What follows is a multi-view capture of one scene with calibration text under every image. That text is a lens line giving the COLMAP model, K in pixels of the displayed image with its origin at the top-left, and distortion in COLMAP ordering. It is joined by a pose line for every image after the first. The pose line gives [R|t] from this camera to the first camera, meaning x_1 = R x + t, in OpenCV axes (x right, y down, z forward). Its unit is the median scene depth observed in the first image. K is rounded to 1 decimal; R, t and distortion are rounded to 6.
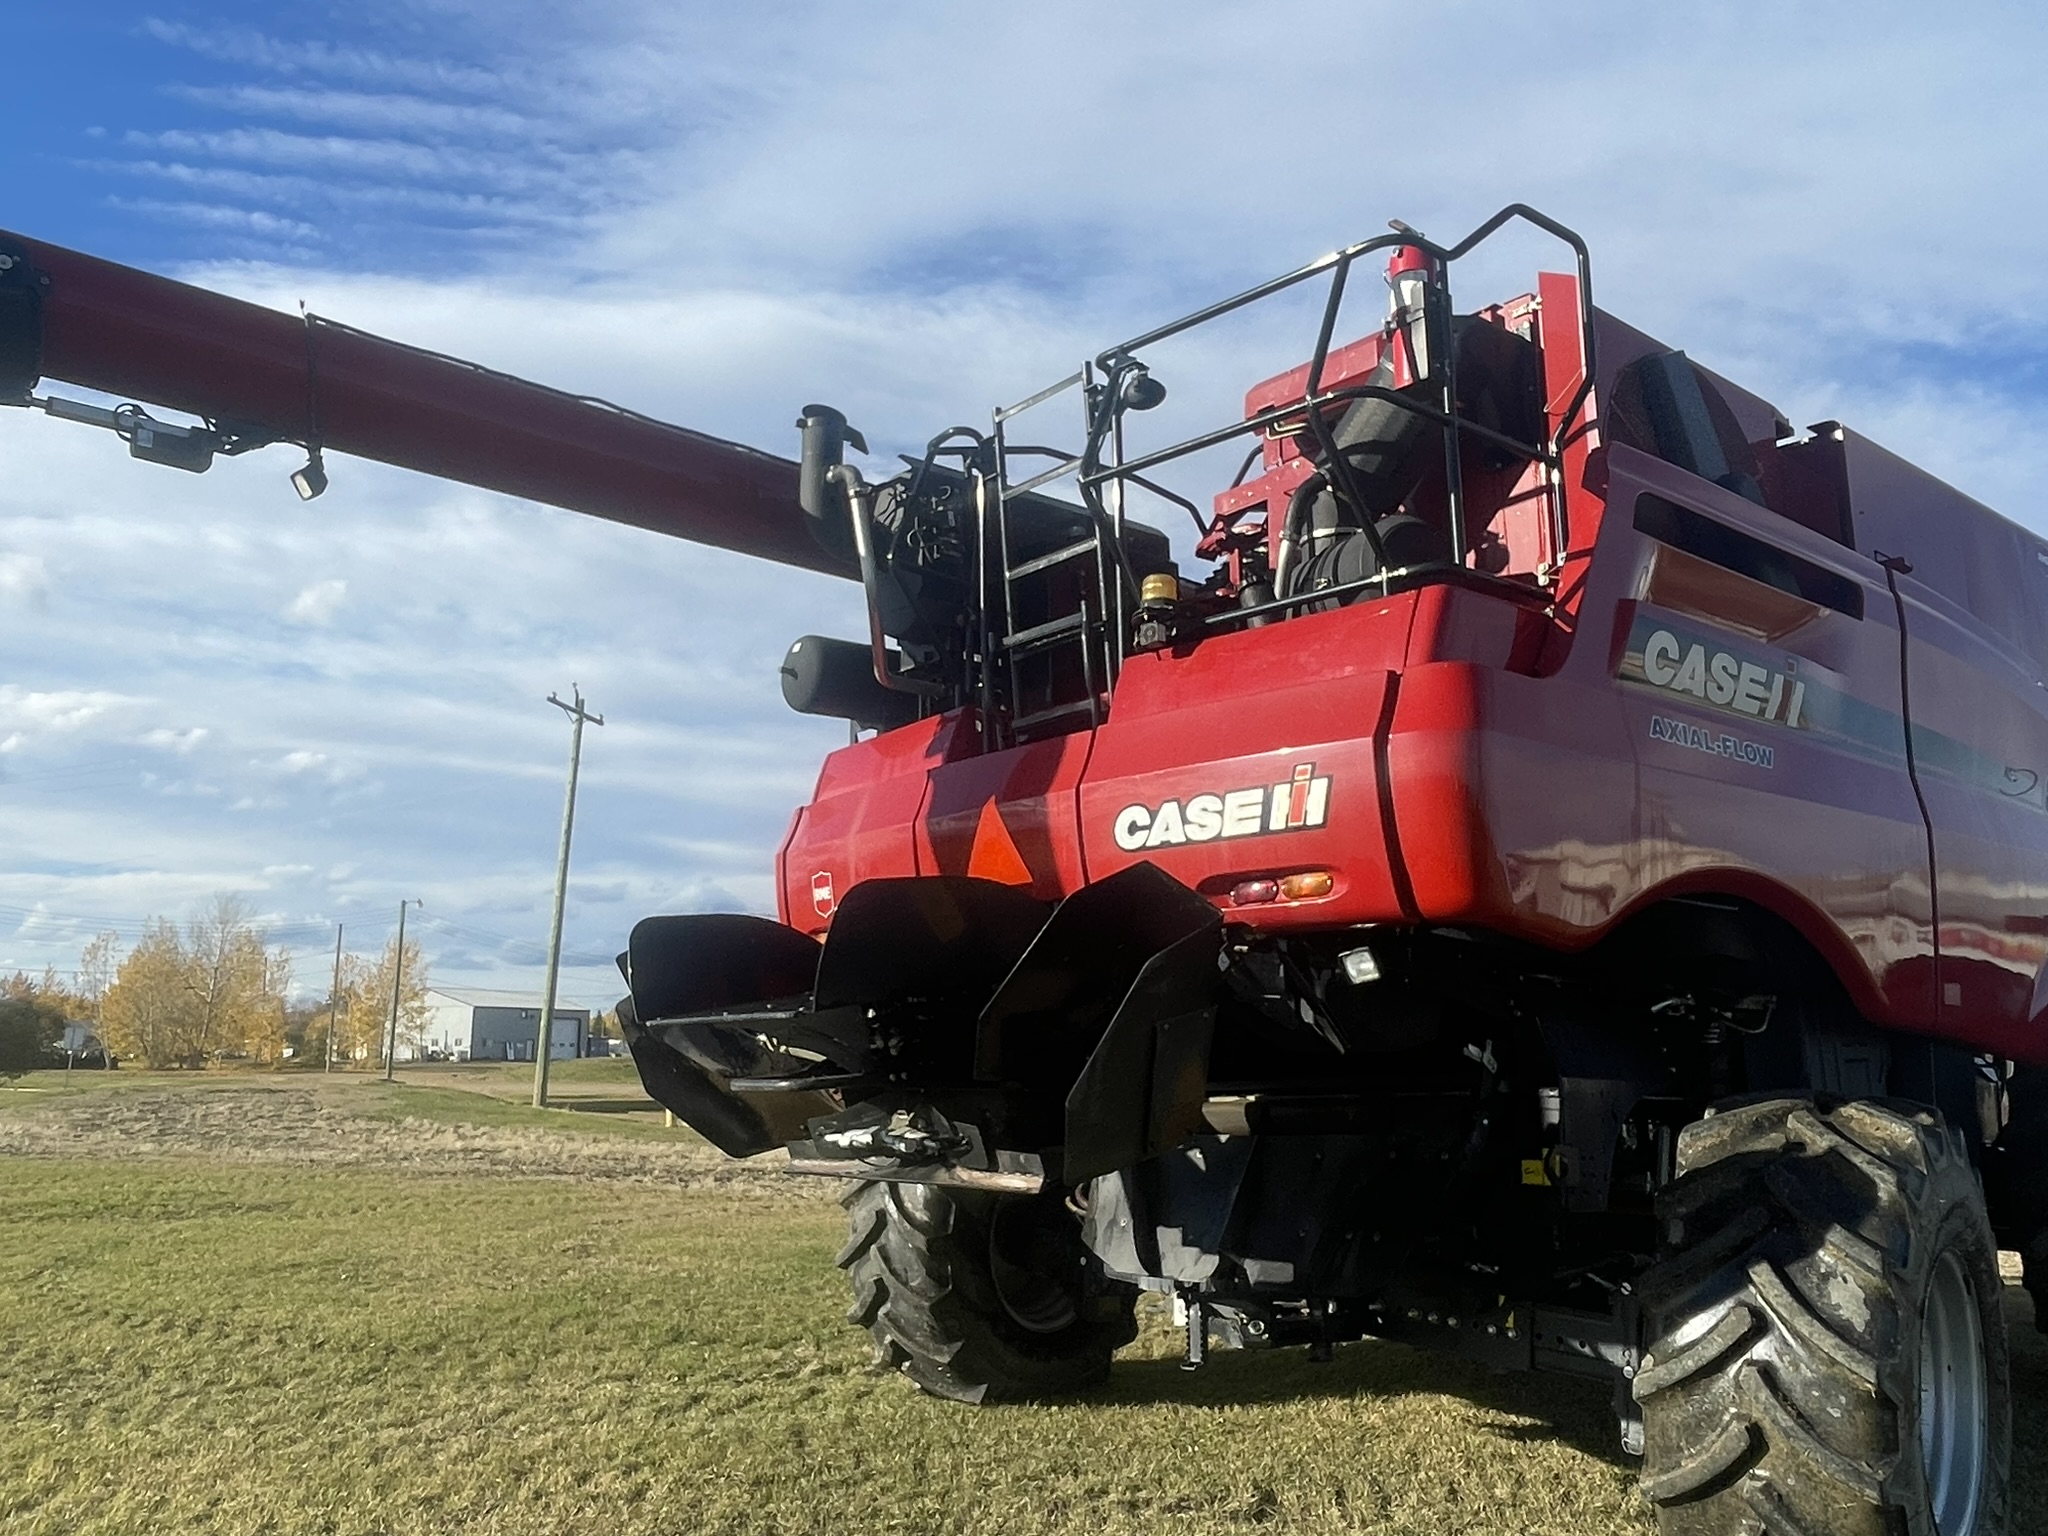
lens RADIAL K [[1561.2, 0, 1037.8], [0, 1561.2, 788.3], [0, 0, 1]] dist [0.061375, -0.078237]
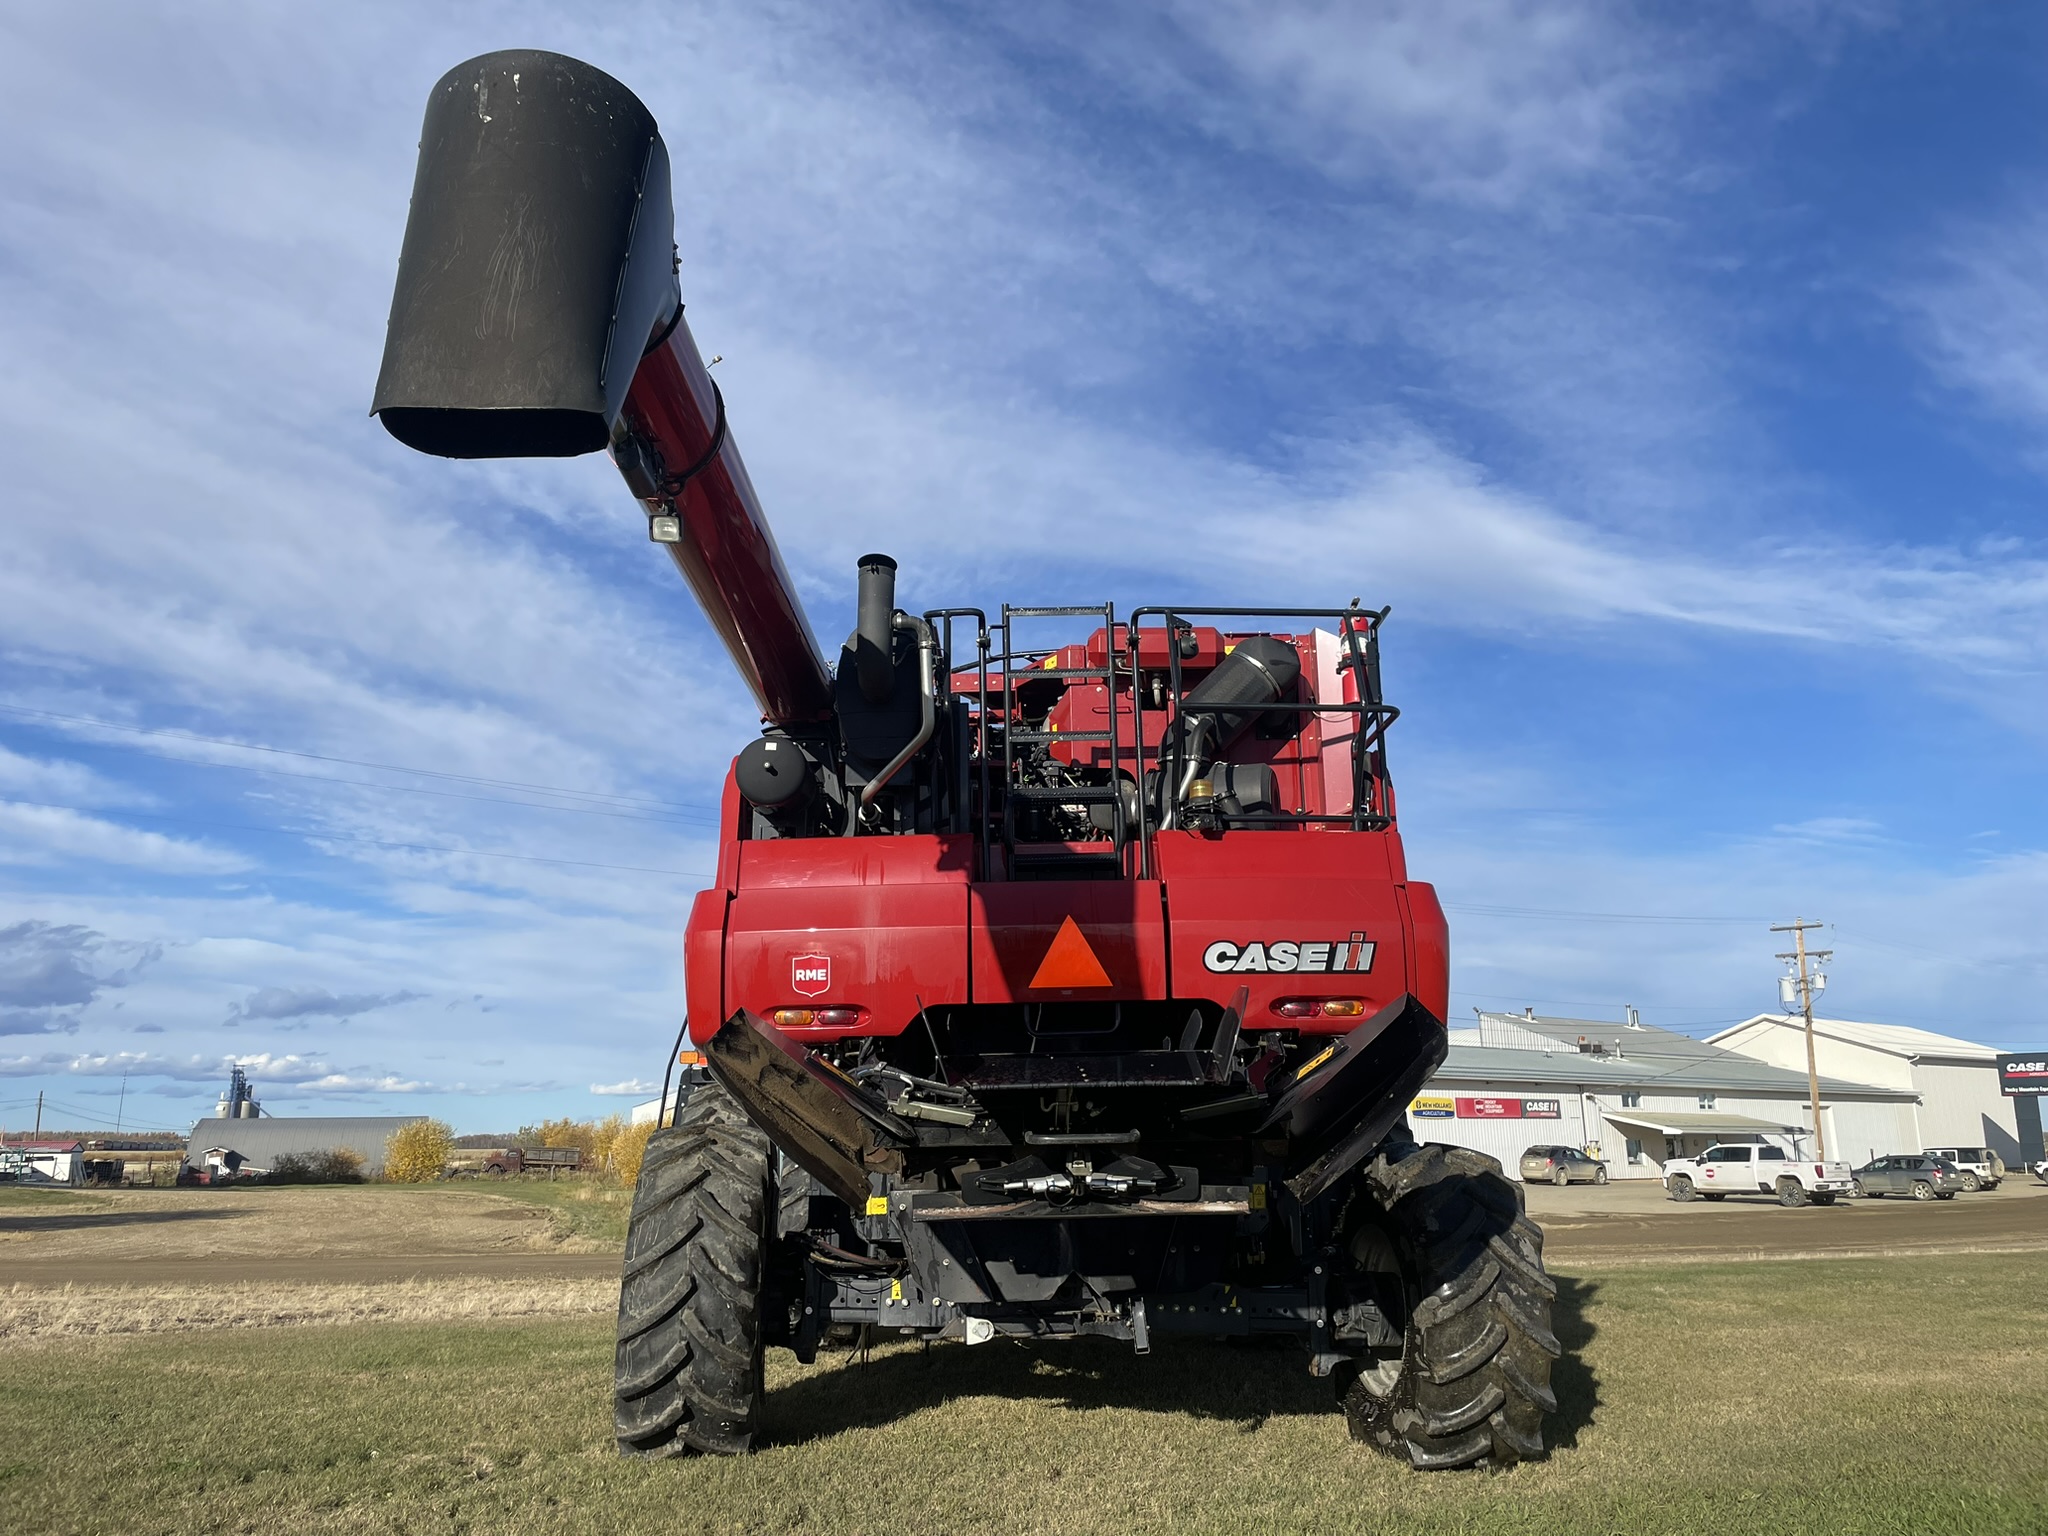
lens RADIAL K [[1561.2, 0, 1031.3], [0, 1561.2, 771.0], [0, 0, 1]] dist [0.061375, -0.078237]
pose [[0.633852, 0.177112, 0.752903, -1.109435], [-0.121677, 0.984142, -0.129071, 0.060914], [-0.763823, -0.009799, 0.645351, 0.200133]]
